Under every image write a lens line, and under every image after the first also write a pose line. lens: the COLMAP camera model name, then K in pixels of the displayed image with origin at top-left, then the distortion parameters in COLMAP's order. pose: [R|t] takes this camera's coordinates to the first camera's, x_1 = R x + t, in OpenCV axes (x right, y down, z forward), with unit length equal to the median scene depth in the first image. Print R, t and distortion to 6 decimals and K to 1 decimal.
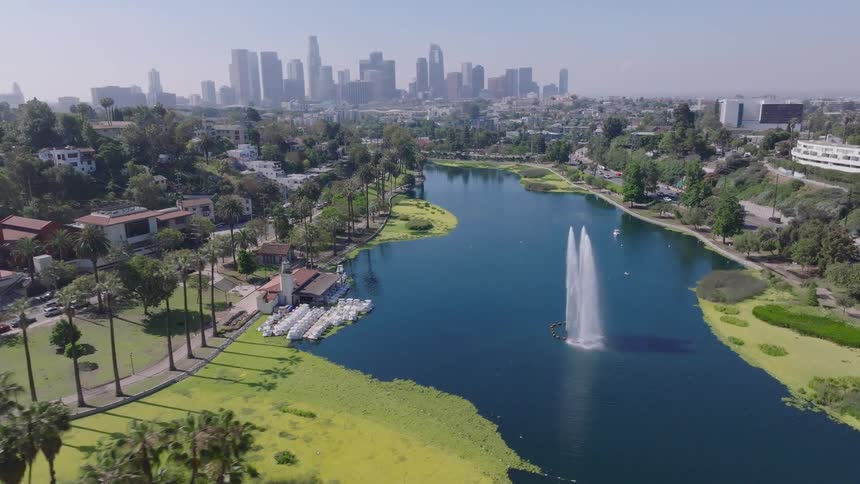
lens RADIAL K [[604.8, 0, 430.0], [0, 604.8, 242.0], [0, 0, 1]] dist [0.000109, 0.000546]
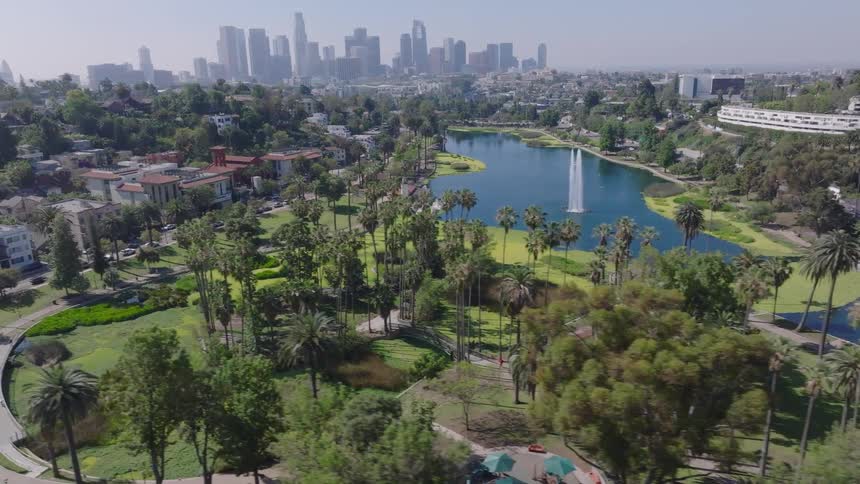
lens RADIAL K [[604.8, 0, 430.0], [0, 604.8, 242.0], [0, 0, 1]] dist [0.000109, 0.000546]
pose [[0.999263, -0.016370, 0.034731, -0.070834], [0.014980, 0.999091, 0.039902, 0.045799], [-0.035353, -0.039352, 0.998600, -0.219721]]
